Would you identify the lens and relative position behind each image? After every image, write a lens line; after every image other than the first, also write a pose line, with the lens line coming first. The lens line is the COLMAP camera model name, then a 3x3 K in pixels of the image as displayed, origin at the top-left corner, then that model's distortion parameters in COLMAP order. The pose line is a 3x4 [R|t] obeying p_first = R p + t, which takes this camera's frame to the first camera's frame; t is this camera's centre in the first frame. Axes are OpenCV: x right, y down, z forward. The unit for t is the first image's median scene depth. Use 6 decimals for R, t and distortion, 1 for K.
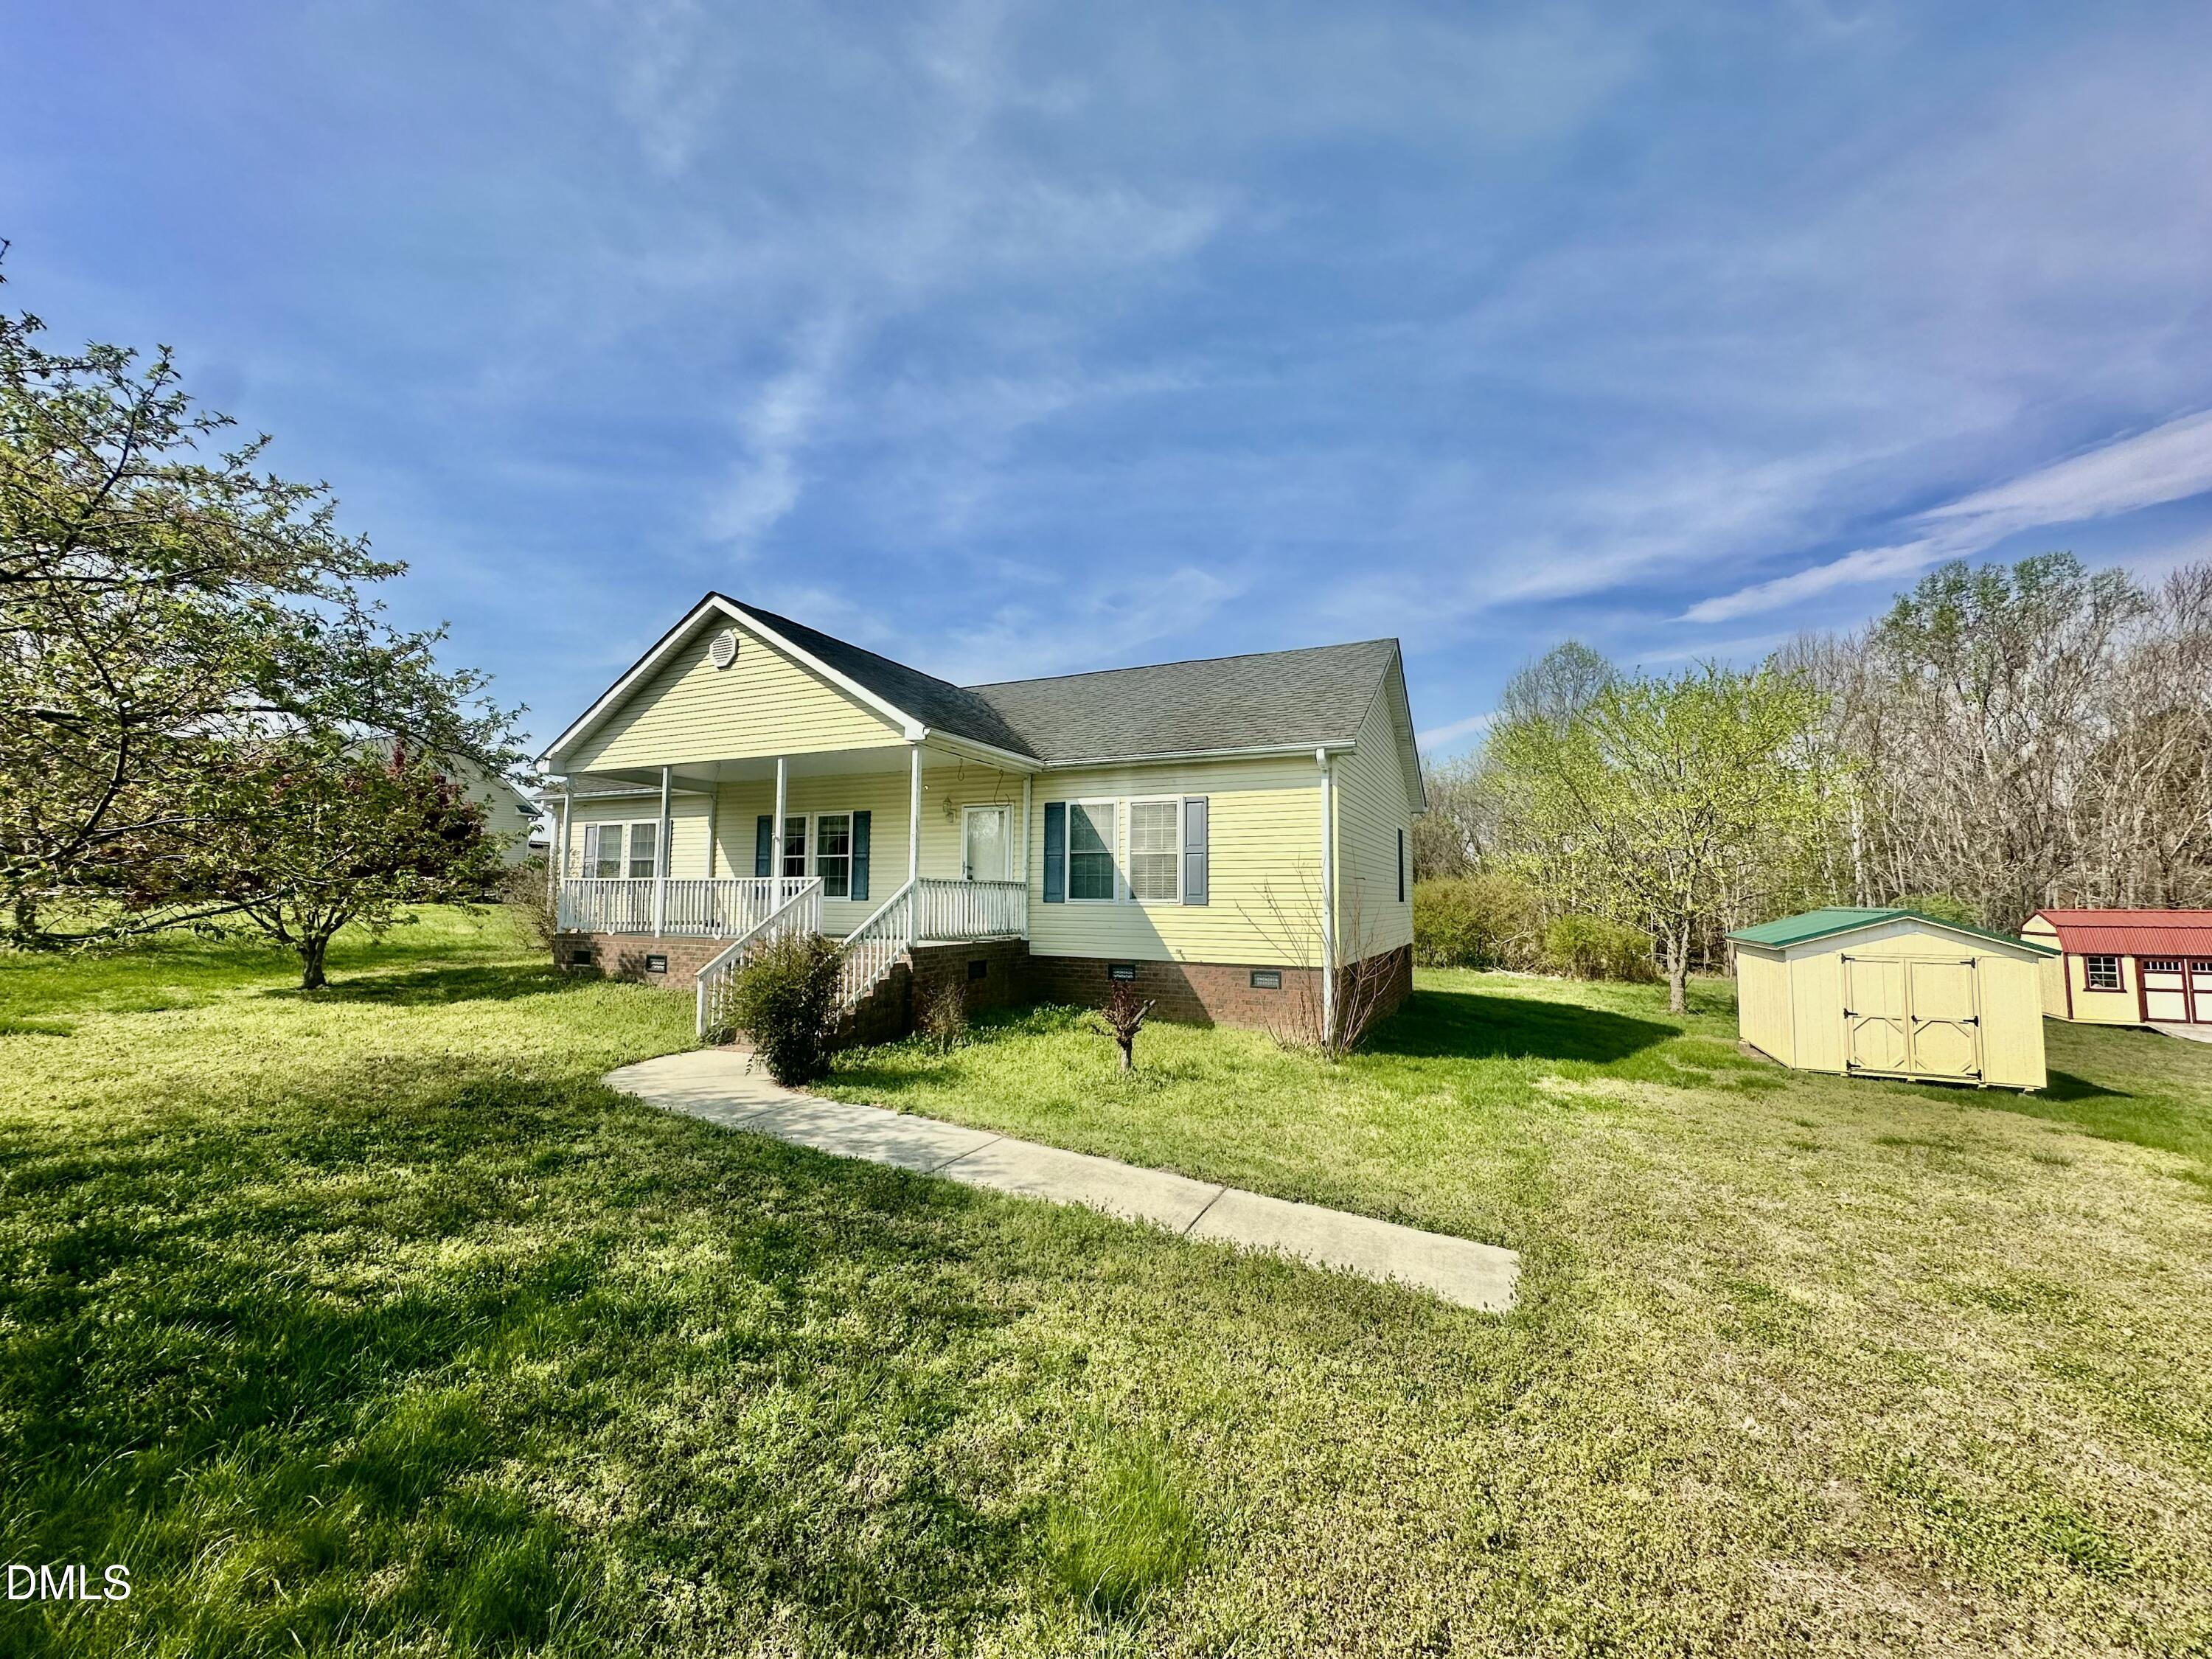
lens RADIAL K [[881.0, 0, 1108.8], [0, 881.0, 828.1], [0, 0, 1]] dist [-0.002243, 0.000149]
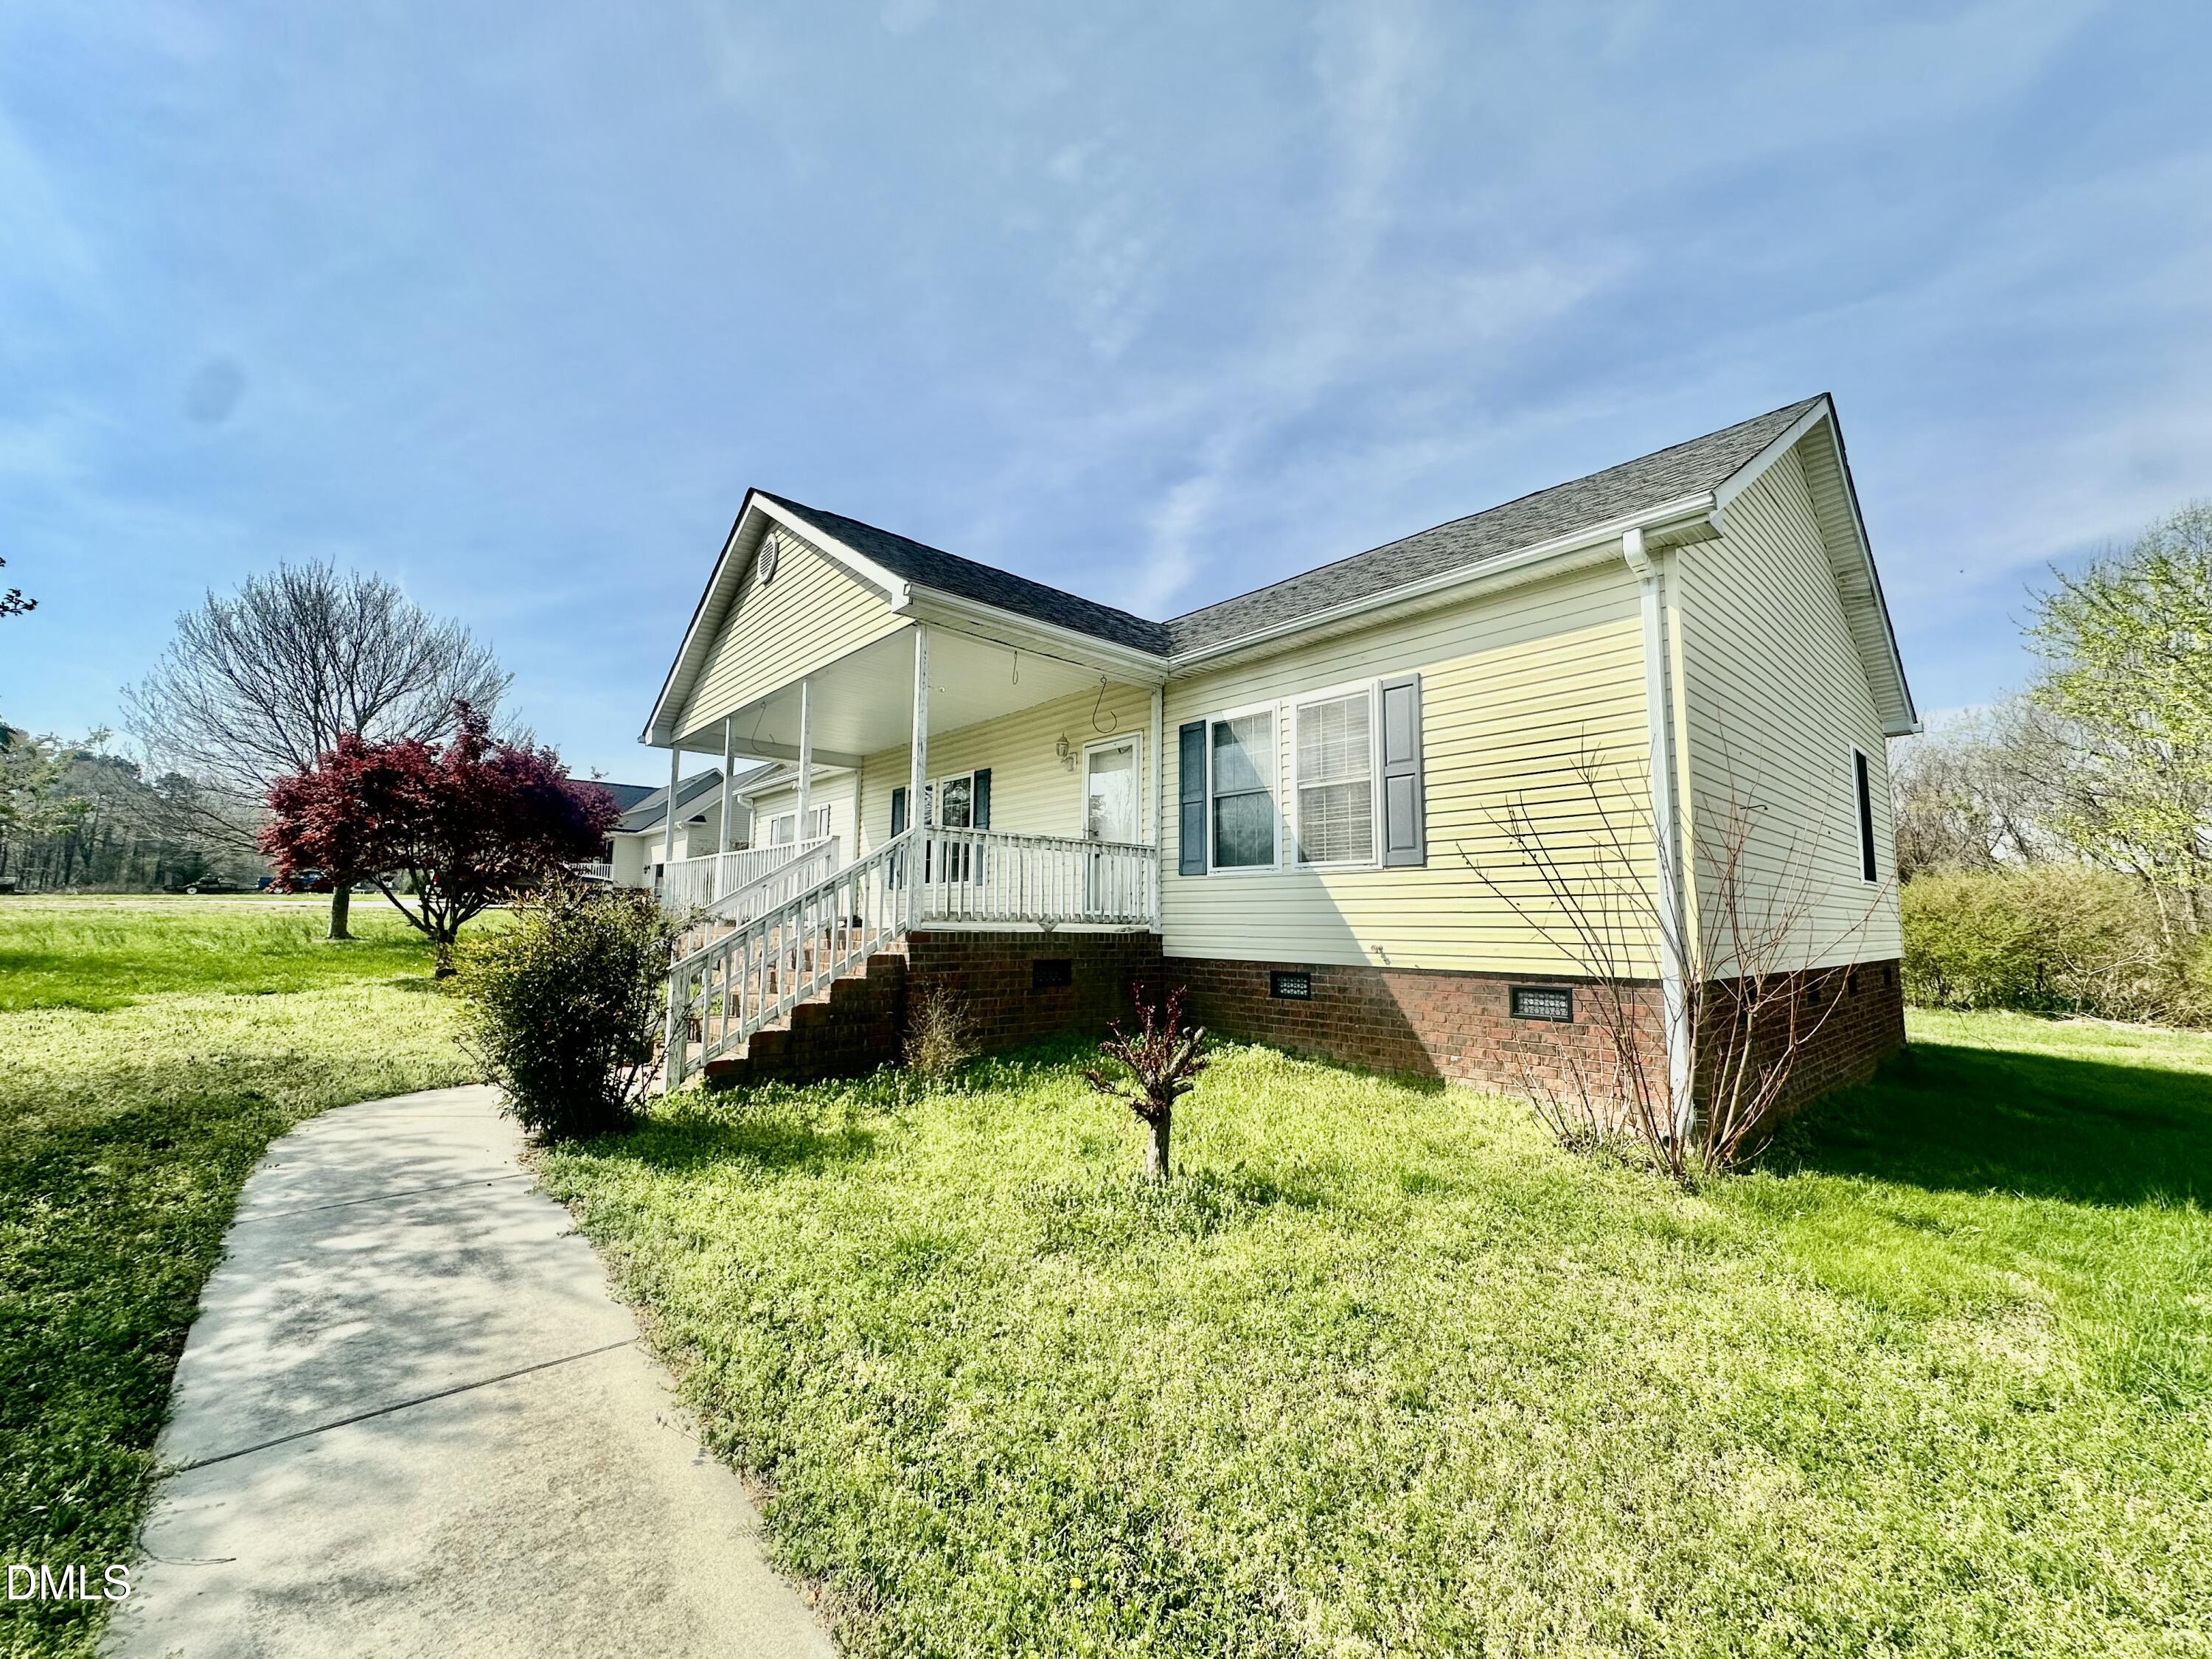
lens RADIAL K [[881.0, 0, 1108.8], [0, 881.0, 828.1], [0, 0, 1]] dist [-0.002243, 0.000149]
pose [[0.920662, -0.041905, -0.388106, 0.143538], [0.029269, 0.998833, -0.038414, 0.078384], [0.389263, 0.024006, 0.920814, 0.404706]]
